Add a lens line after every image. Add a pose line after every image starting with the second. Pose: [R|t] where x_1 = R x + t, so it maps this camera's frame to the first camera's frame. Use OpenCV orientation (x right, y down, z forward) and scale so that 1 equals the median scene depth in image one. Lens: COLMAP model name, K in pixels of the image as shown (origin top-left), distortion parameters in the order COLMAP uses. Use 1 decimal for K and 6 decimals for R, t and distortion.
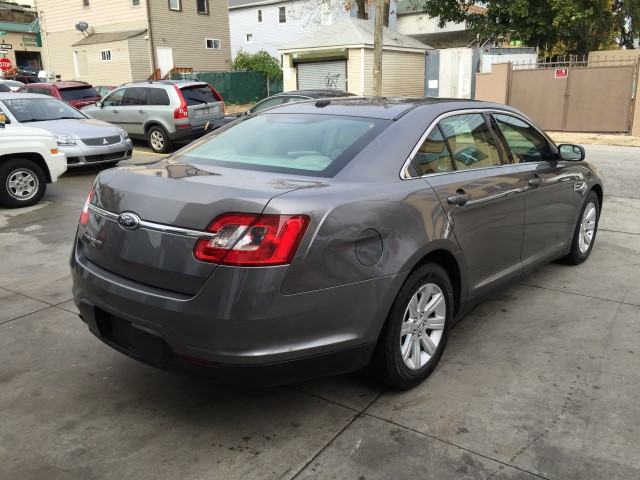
lens RADIAL K [[545.3, 0, 322.1], [0, 545.3, 249.9], [0, 0, 1]] dist [0.085363, -0.121921]
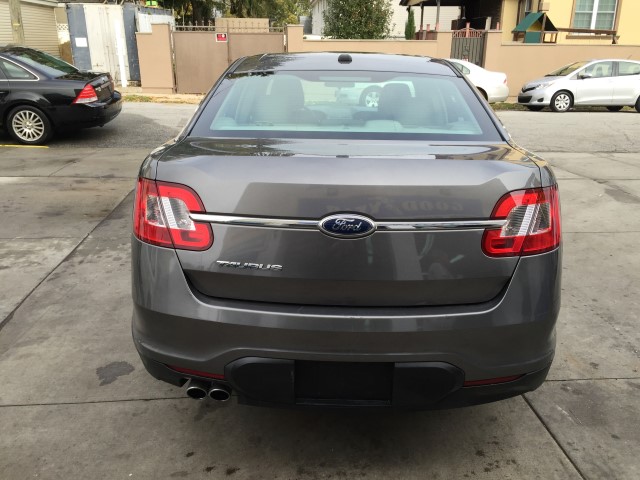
lens RADIAL K [[545.3, 0, 325.8], [0, 545.3, 242.3], [0, 0, 1]] dist [0.085363, -0.121921]
pose [[0.772943, -0.181939, 0.607830, -0.154098], [0.152263, 0.983199, 0.100672, -0.020507], [-0.615935, 0.014736, 0.787660, 0.090654]]
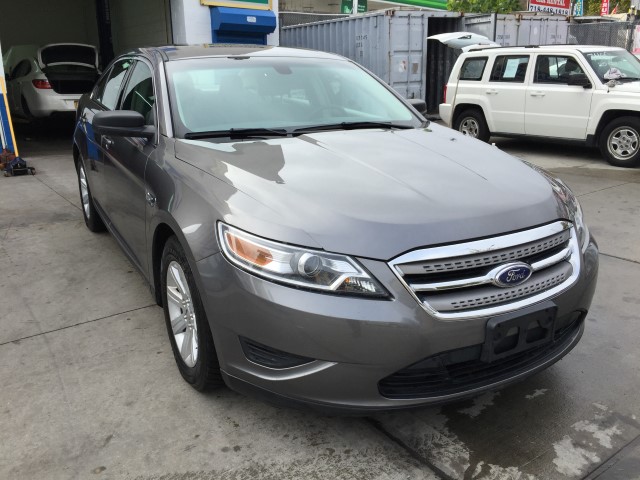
lens RADIAL K [[545.3, 0, 315.3], [0, 545.3, 255.8], [0, 0, 1]] dist [0.085363, -0.121921]
pose [[-0.344570, 0.309510, -0.886270, 0.321214], [-0.247603, 0.880691, 0.403827, -0.114965], [0.905519, 0.358590, -0.226824, 0.455188]]
